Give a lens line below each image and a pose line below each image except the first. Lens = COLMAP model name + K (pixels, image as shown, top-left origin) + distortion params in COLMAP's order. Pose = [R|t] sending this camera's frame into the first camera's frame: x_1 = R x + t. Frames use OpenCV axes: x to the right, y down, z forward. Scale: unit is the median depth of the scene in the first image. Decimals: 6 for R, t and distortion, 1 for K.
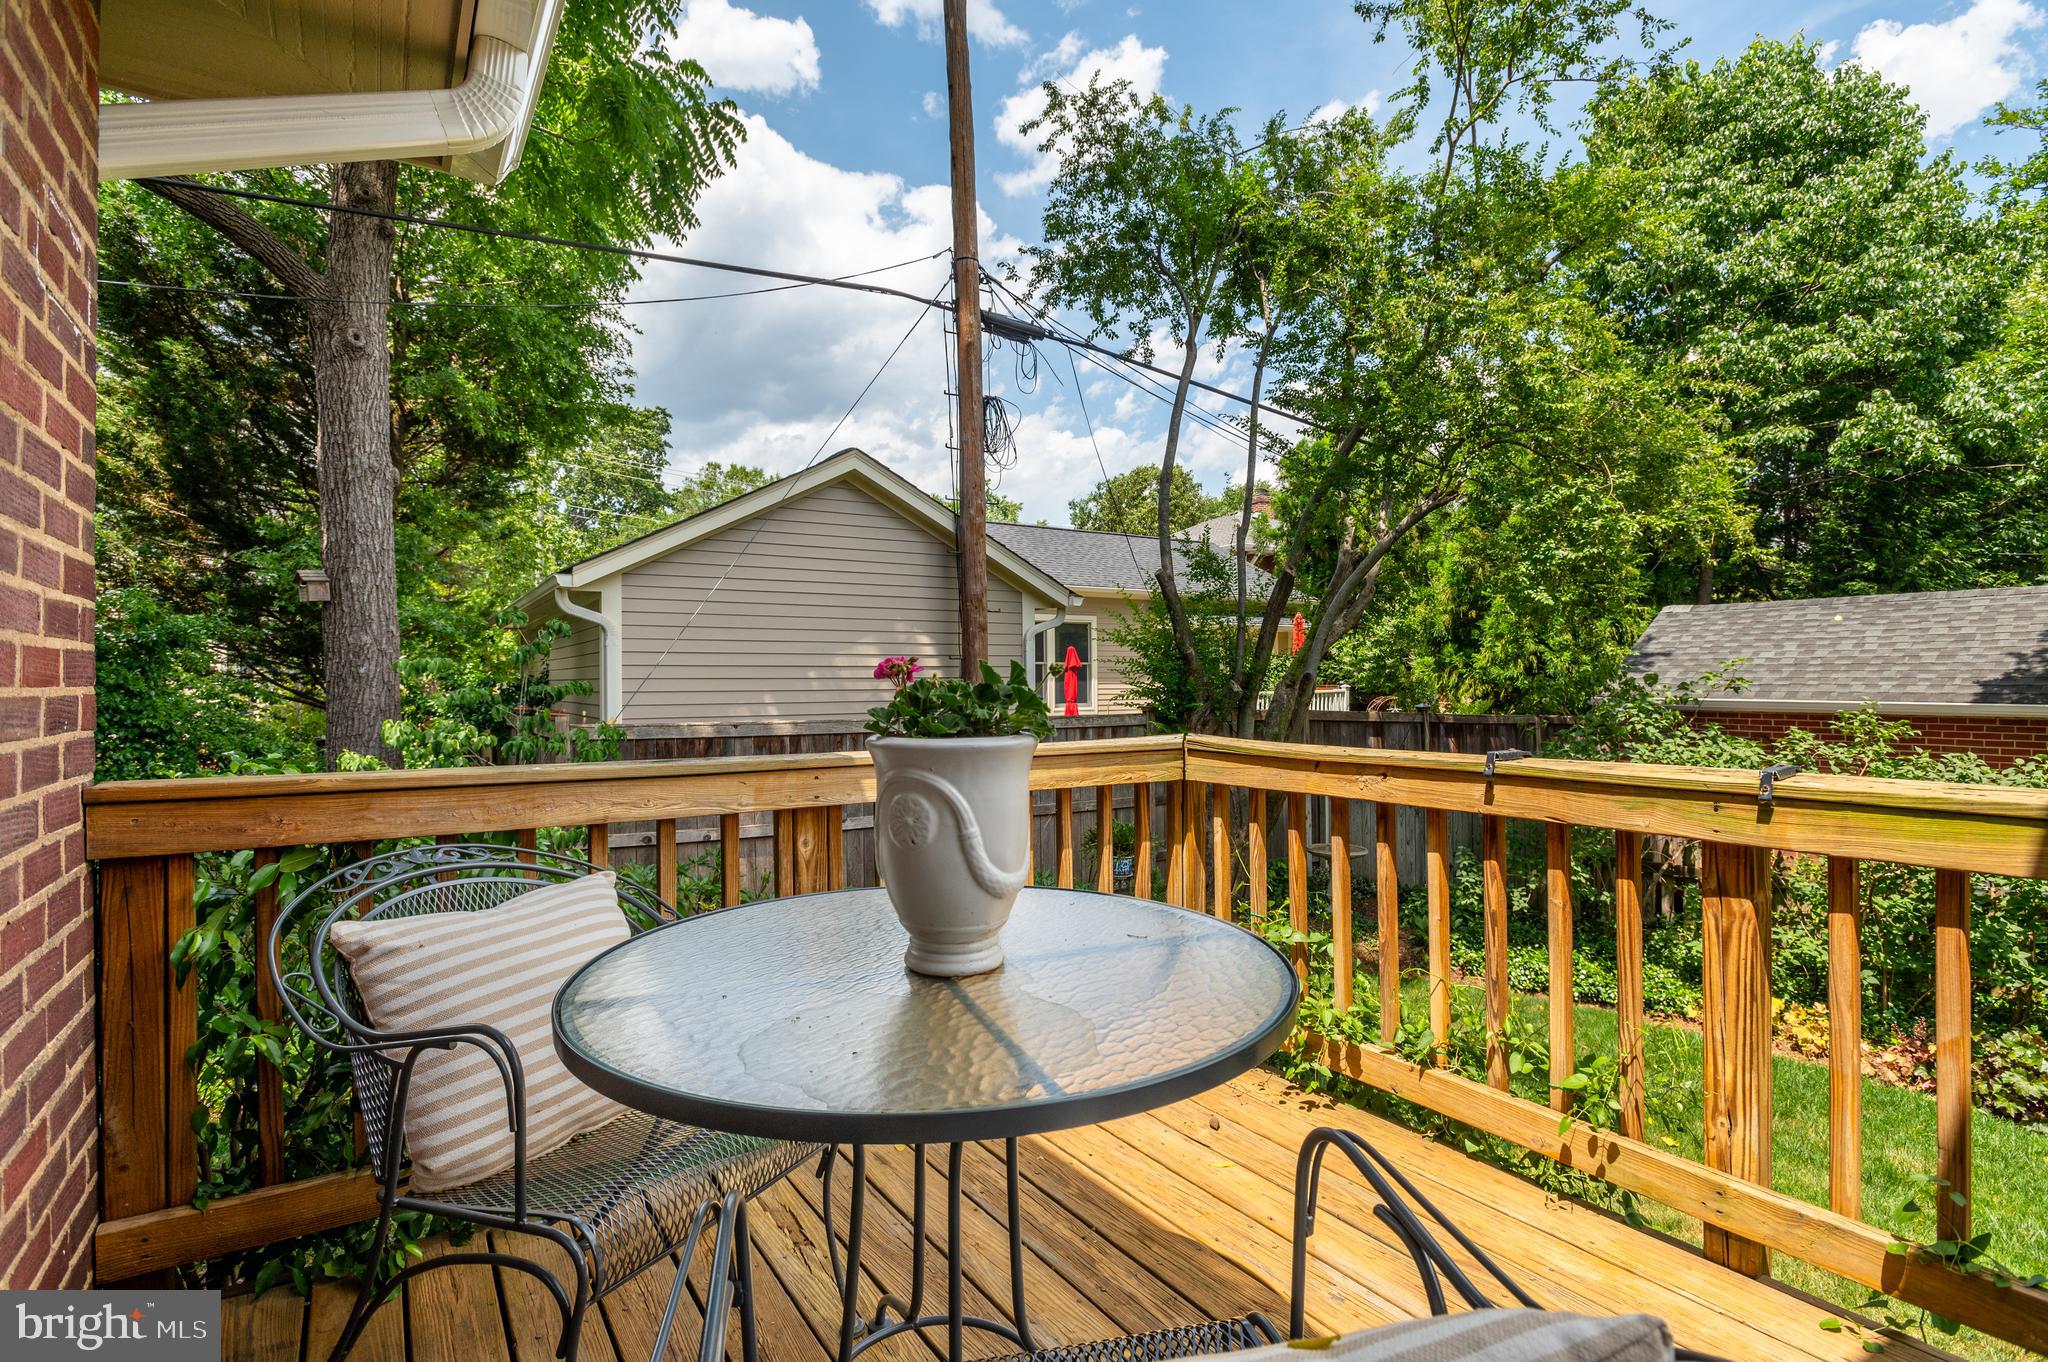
lens RADIAL K [[965.9, 0, 1027.2], [0, 965.9, 671.5], [0, 0, 1]] dist [-0.014927, 0.002644]
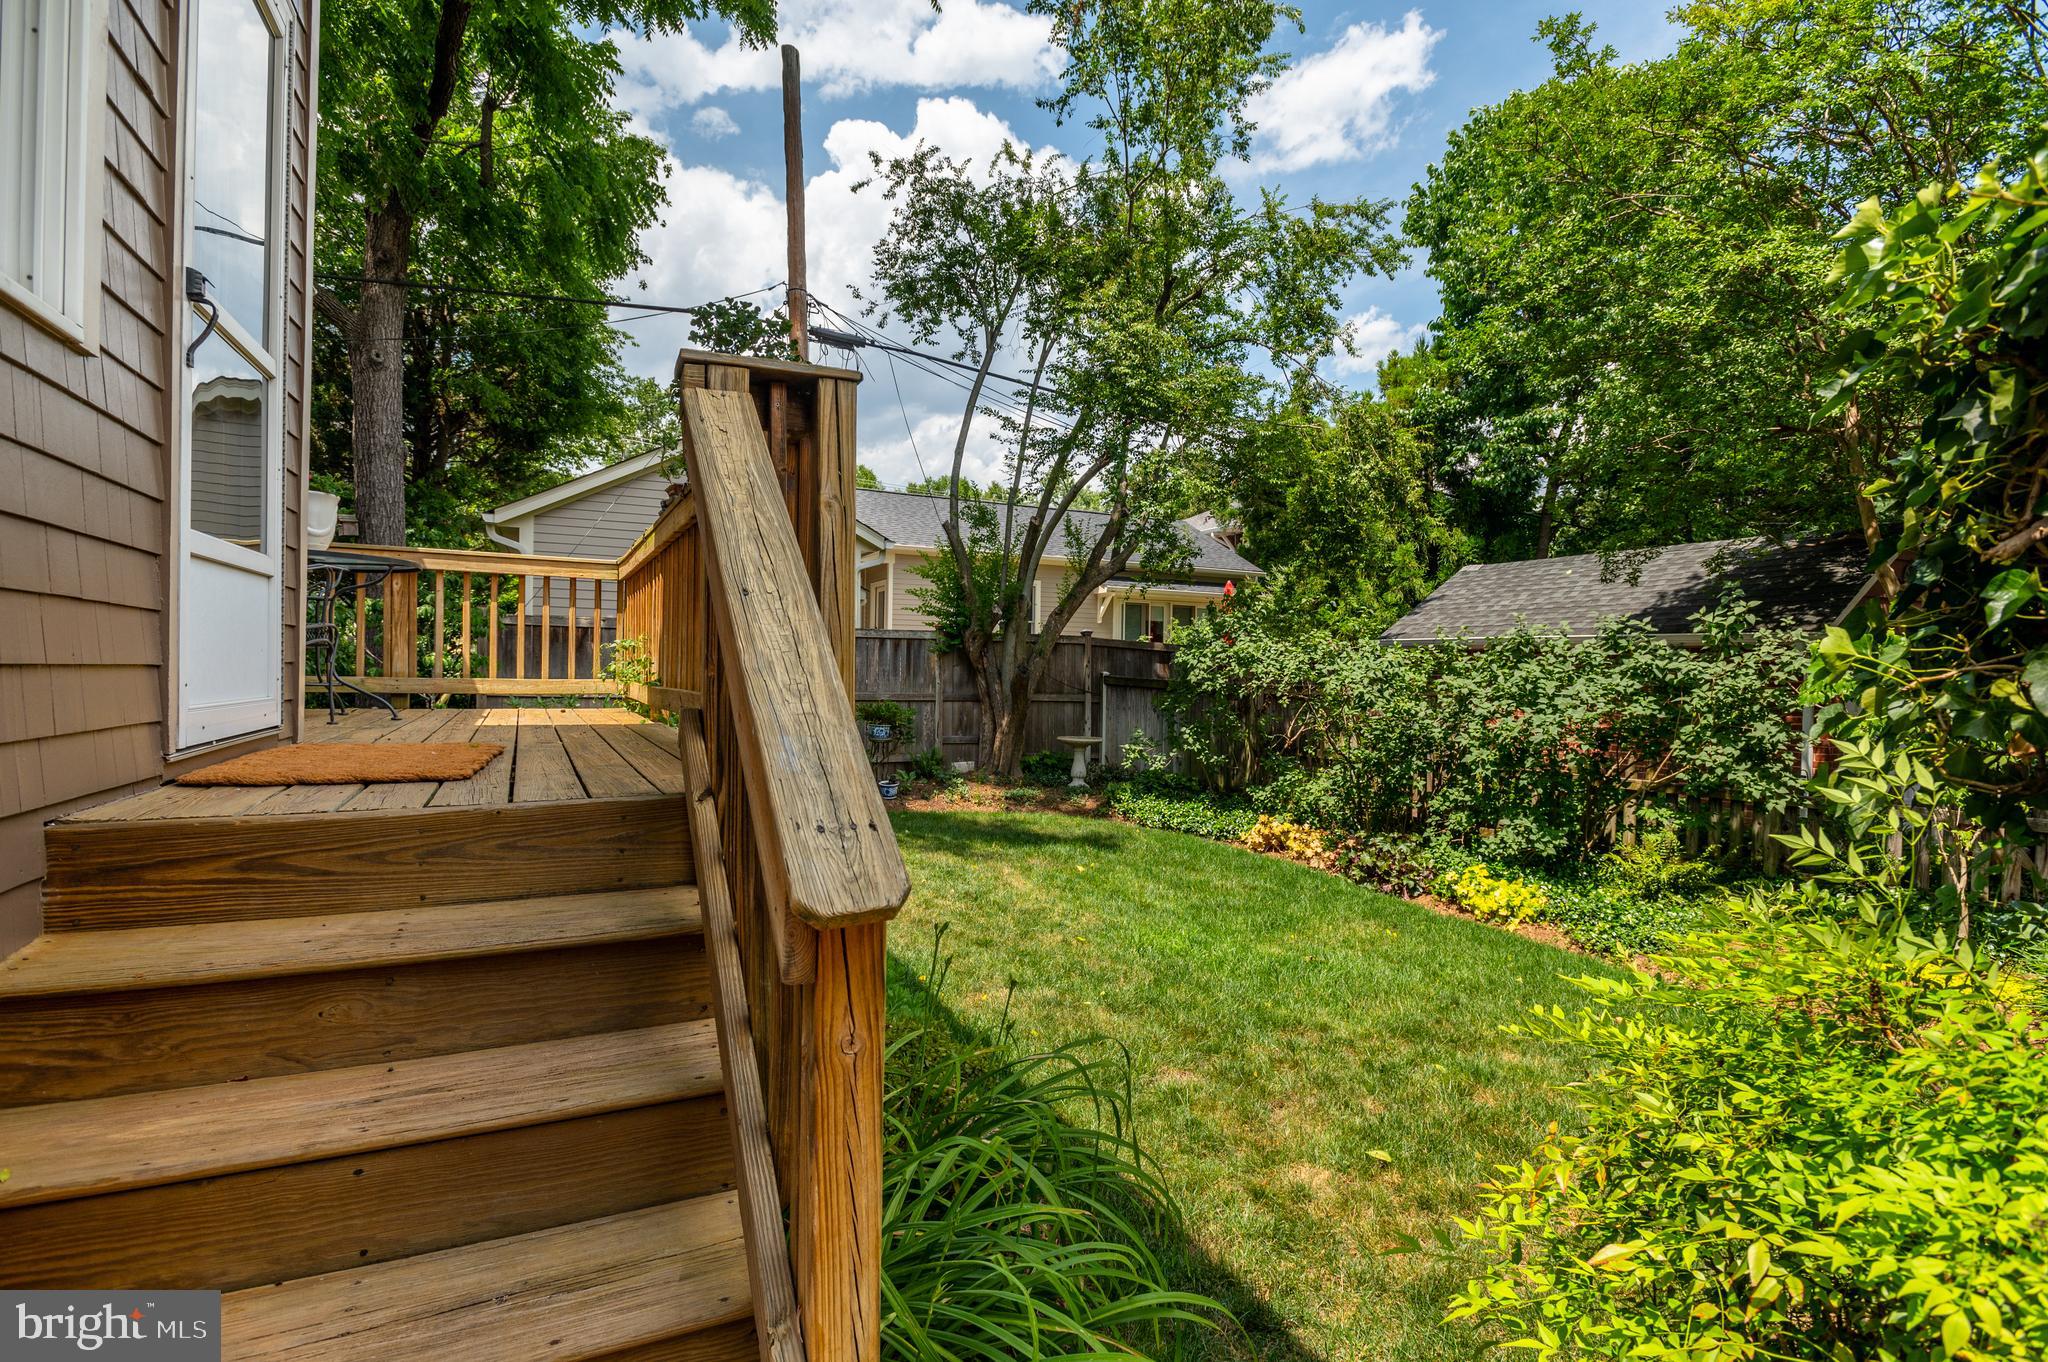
lens RADIAL K [[965.9, 0, 1025.3], [0, 965.9, 673.8], [0, 0, 1]] dist [-0.014927, 0.002644]
pose [[0.993772, 0.020762, -0.109486, 0.414976], [-0.019476, 0.999728, 0.012798, 0.090245], [0.109722, -0.010586, 0.993906, -0.319610]]
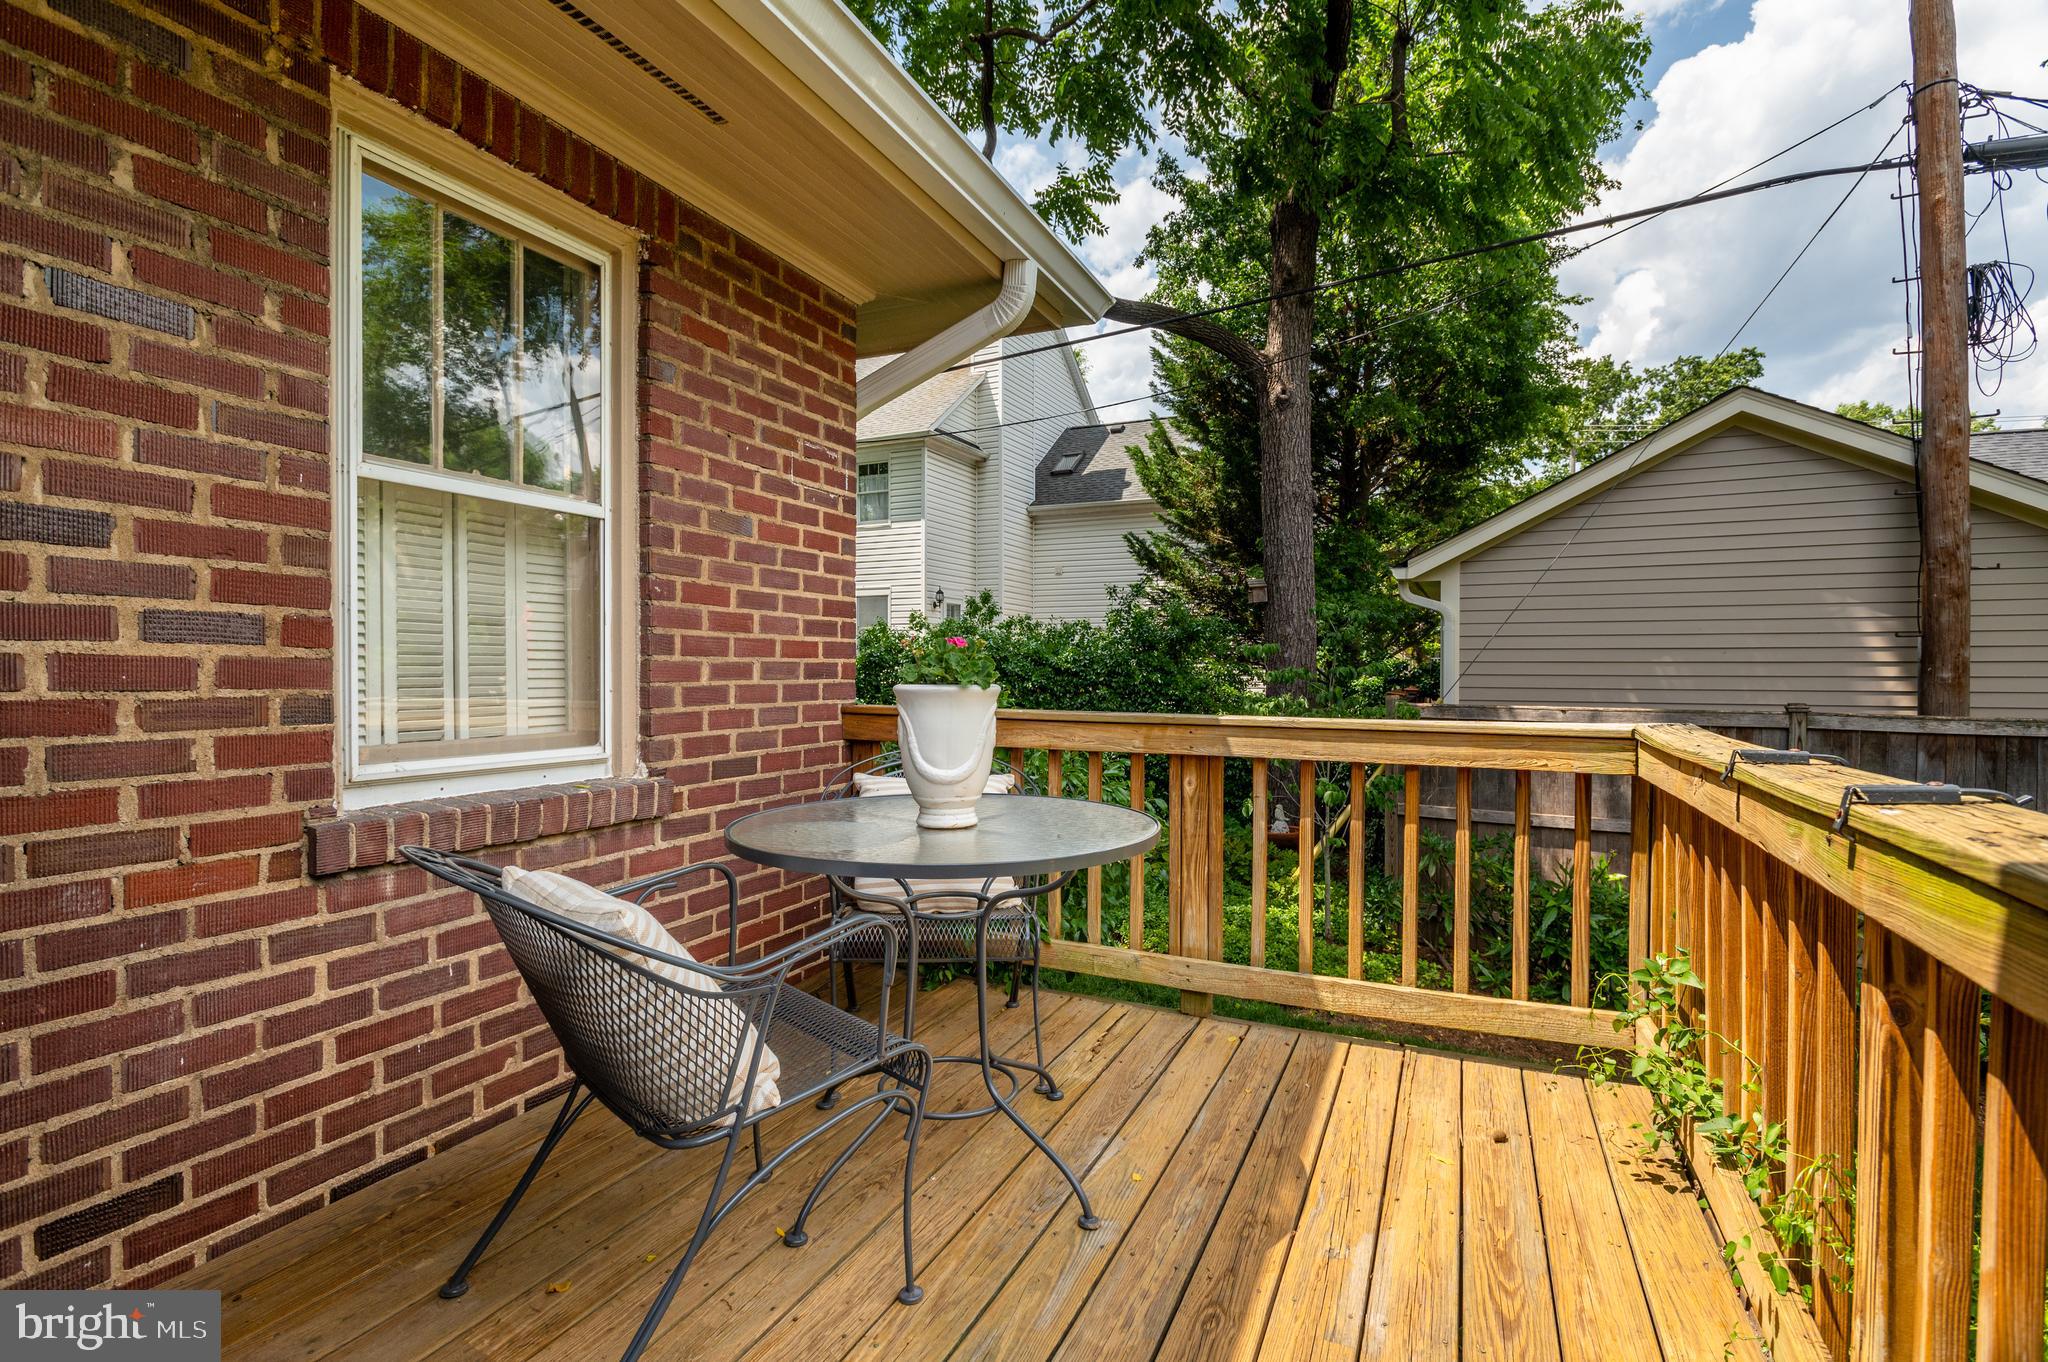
lens RADIAL K [[965.9, 0, 1027.4], [0, 965.9, 679.5], [0, 0, 1]] dist [-0.014927, 0.002644]
pose [[0.526508, 0.017212, -0.849996, 0.192844], [0.001425, 0.999776, 0.021128, 0.003201], [0.850169, -0.012335, 0.526366, 0.036059]]
